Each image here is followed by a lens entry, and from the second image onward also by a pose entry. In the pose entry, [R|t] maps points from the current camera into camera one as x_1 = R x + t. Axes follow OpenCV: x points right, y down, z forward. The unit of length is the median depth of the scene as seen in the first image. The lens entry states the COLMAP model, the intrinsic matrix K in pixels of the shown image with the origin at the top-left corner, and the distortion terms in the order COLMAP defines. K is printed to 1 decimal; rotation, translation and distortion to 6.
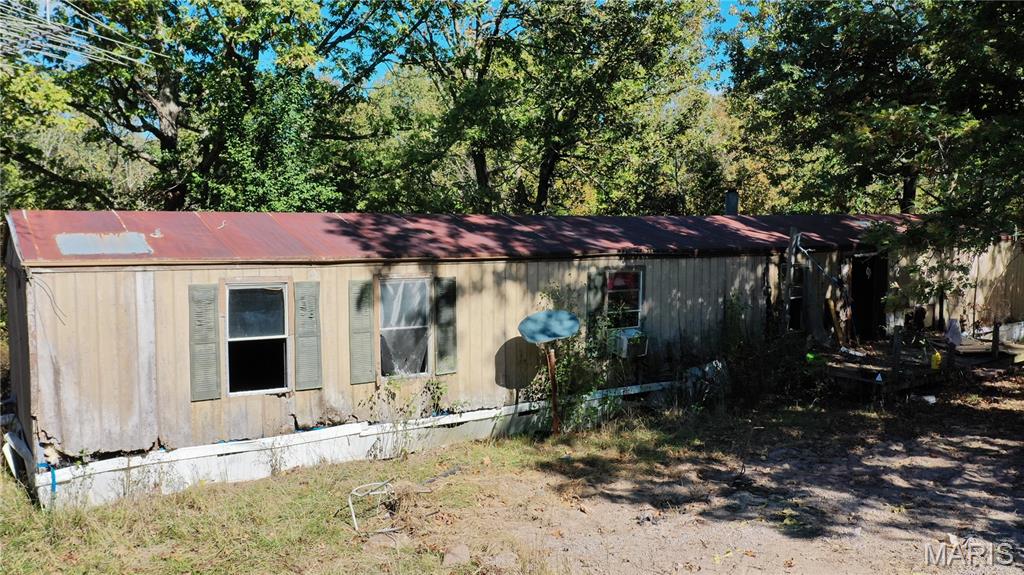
lens RADIAL K [[839.5, 0, 512.0], [0, 839.5, 287.5], [0, 0, 1]] dist [0.000782, -0.001658]
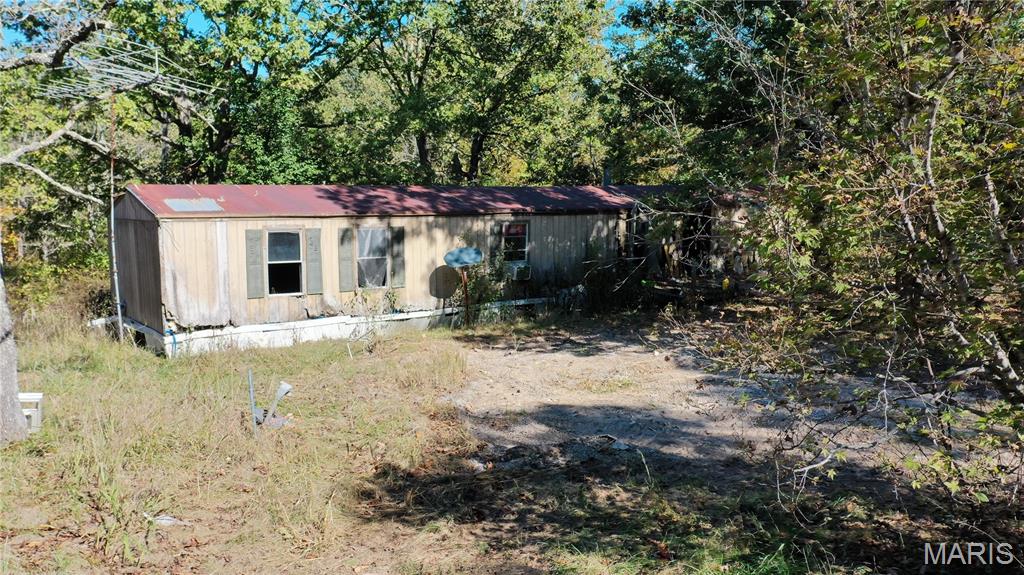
lens RADIAL K [[790.5, 0, 514.0], [0, 790.5, 315.2], [0, 0, 1]] dist [-0.001237, -0.000225]
pose [[0.997610, -0.010178, 0.068345, 0.037555], [0.004457, 0.996511, 0.083348, 0.030567], [-0.068955, -0.082844, 0.994174, -0.508495]]
